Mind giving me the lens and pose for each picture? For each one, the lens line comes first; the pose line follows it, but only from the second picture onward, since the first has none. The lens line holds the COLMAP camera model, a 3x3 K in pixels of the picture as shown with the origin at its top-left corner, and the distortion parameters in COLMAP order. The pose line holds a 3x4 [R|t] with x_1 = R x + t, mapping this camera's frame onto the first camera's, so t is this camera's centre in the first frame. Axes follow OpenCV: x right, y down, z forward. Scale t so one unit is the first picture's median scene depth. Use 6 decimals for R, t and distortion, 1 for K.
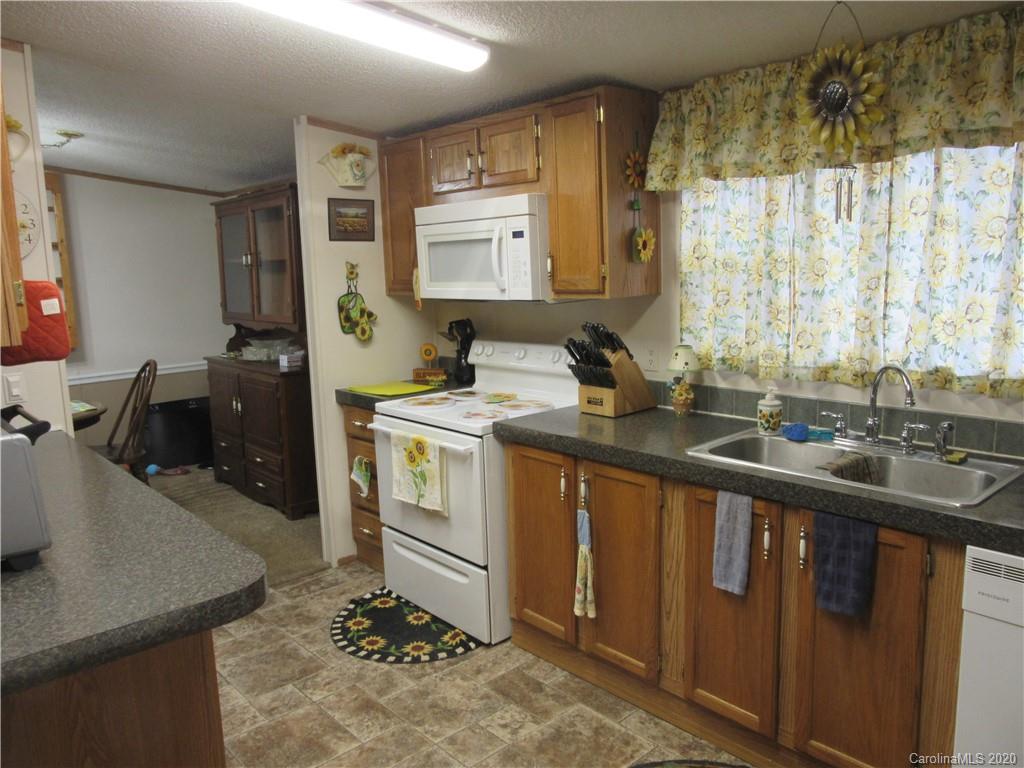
lens RADIAL K [[764.2, 0, 509.1], [0, 764.2, 382.0], [0, 0, 1]] dist [-0.039211, 0.027772]
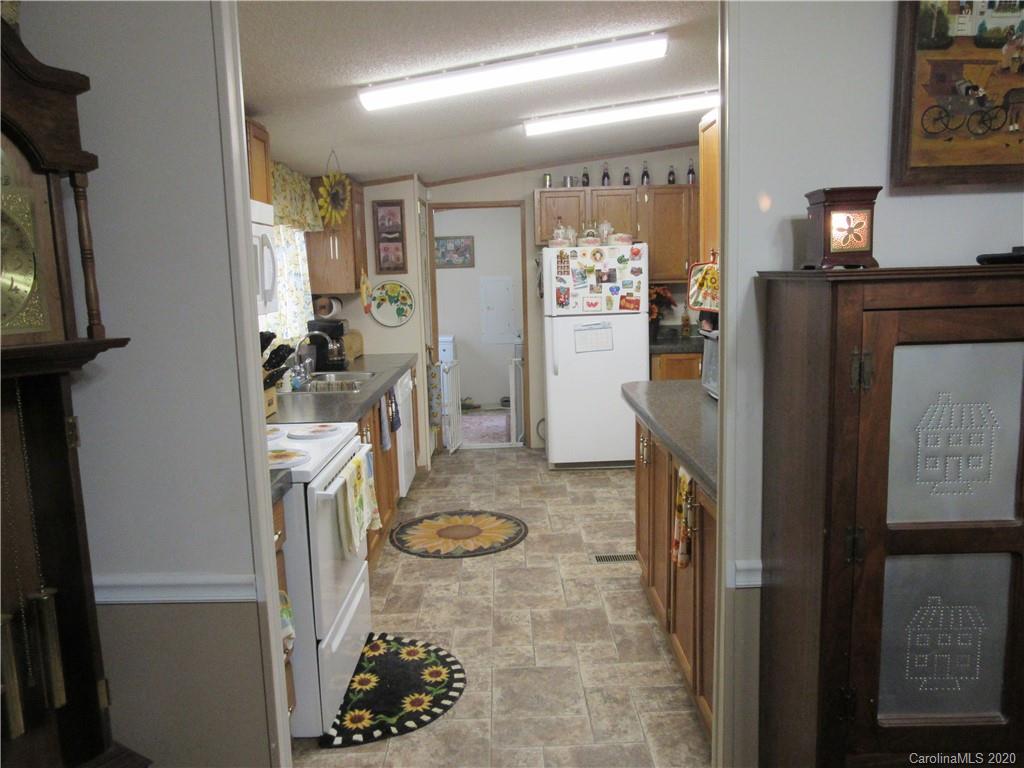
lens RADIAL K [[764.2, 0, 510.5], [0, 764.2, 381.7], [0, 0, 1]] dist [-0.039211, 0.027772]
pose [[-0.750283, -0.040067, 0.659902, -1.037622], [0.152361, 0.960814, 0.231567, -0.243996], [-0.643321, 0.274284, -0.714777, 1.850247]]
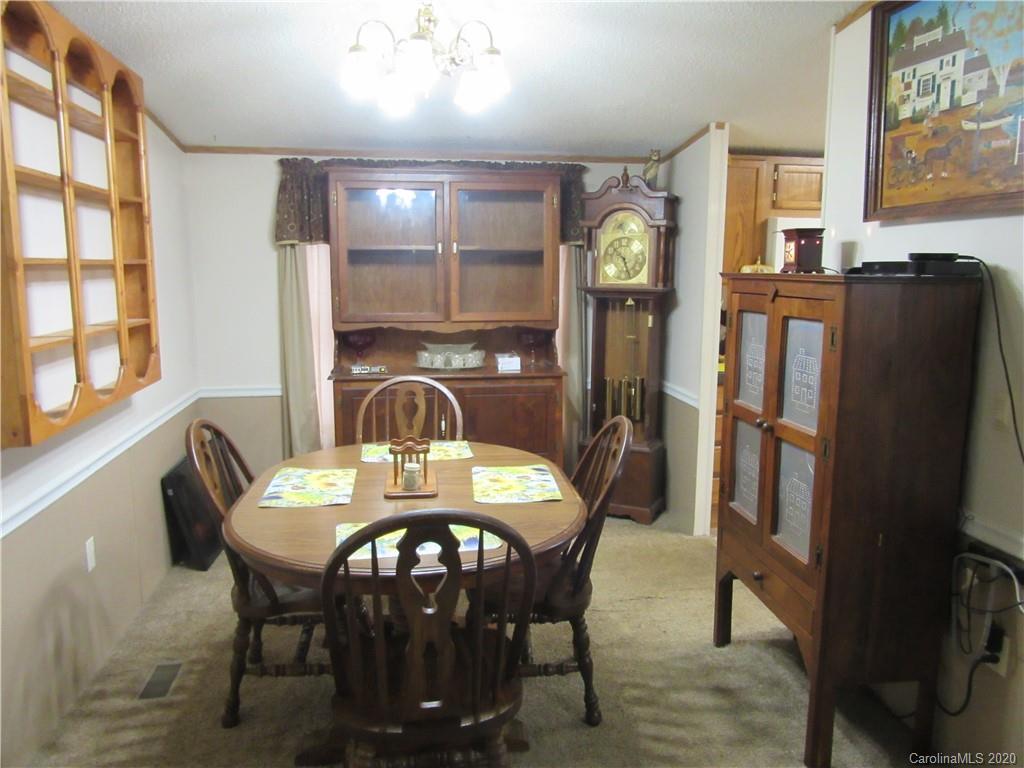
lens RADIAL K [[764.2, 0, 509.6], [0, 764.2, 380.0], [0, 0, 1]] dist [-0.039211, 0.027772]
pose [[0.546067, -0.093591, 0.832497, -1.984702], [0.109430, 0.993194, 0.039877, -0.085352], [-0.830563, 0.069324, 0.552593, 0.966071]]
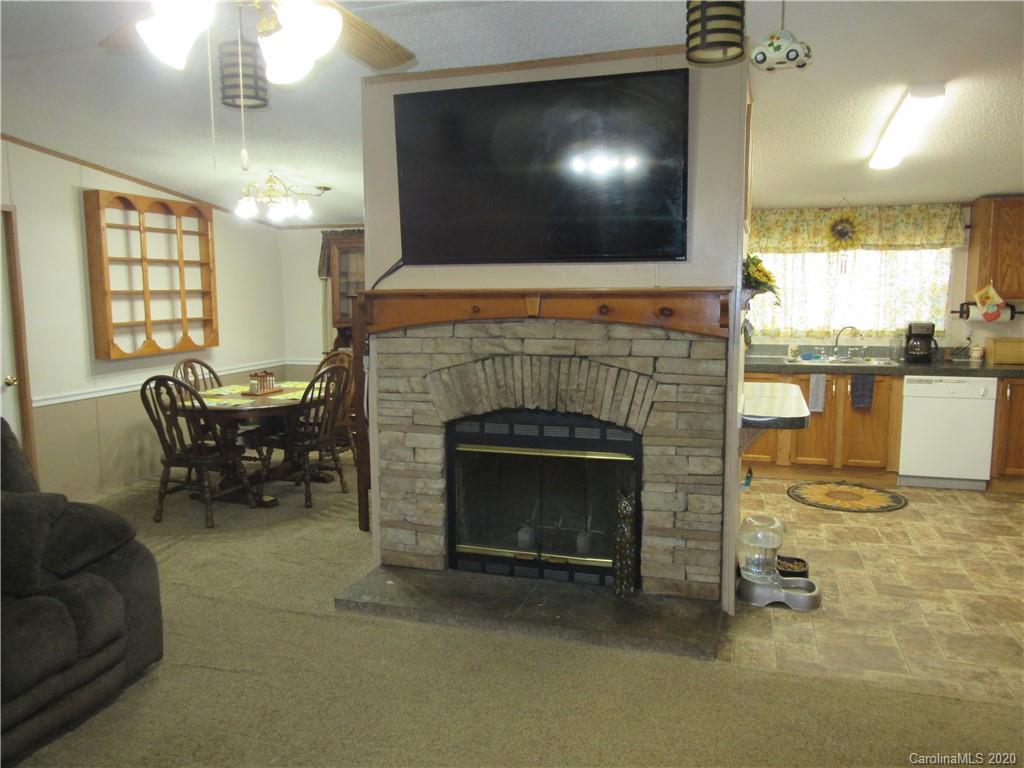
lens RADIAL K [[764.2, 0, 511.1], [0, 764.2, 381.6], [0, 0, 1]] dist [-0.039211, 0.027772]
pose [[0.859995, -0.038947, 0.508815, -1.716406], [0.059815, 0.997903, -0.024714, 0.150352], [-0.506785, 0.051689, 0.860521, -0.647389]]
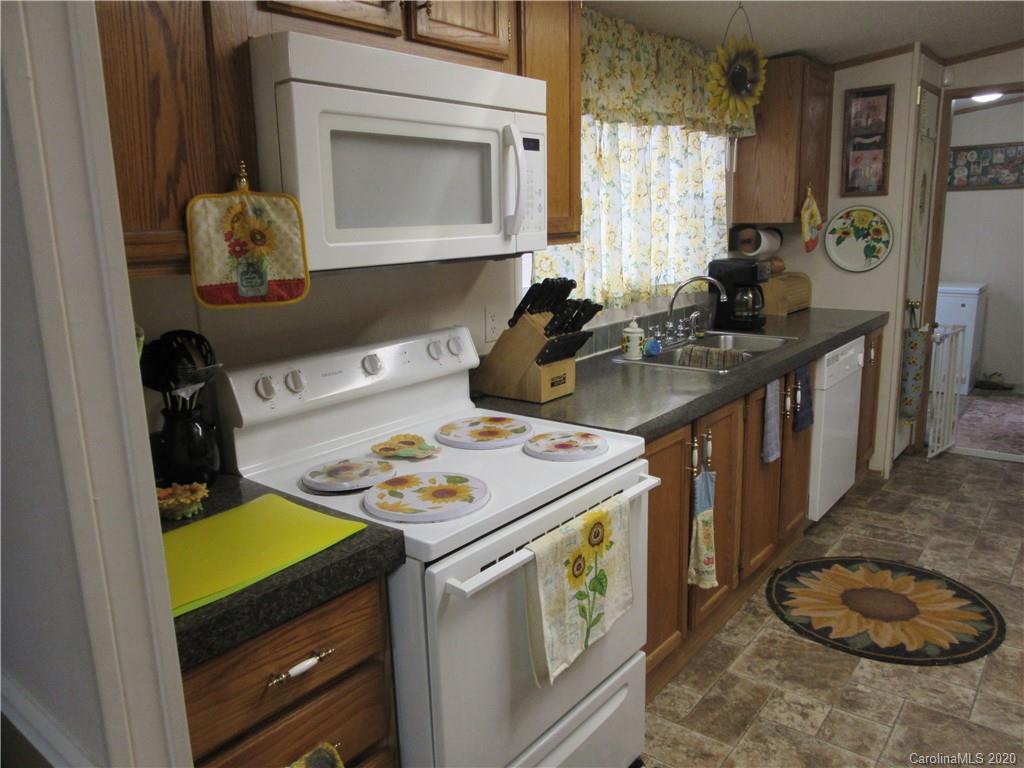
lens RADIAL K [[764.2, 0, 512.6], [0, 764.2, 382.6], [0, 0, 1]] dist [-0.039211, 0.027772]
pose [[-0.165763, -0.172641, 0.970937, -0.740539], [0.185387, 0.961549, 0.202622, -0.161957], [-0.968584, 0.213586, -0.127383, 1.359351]]
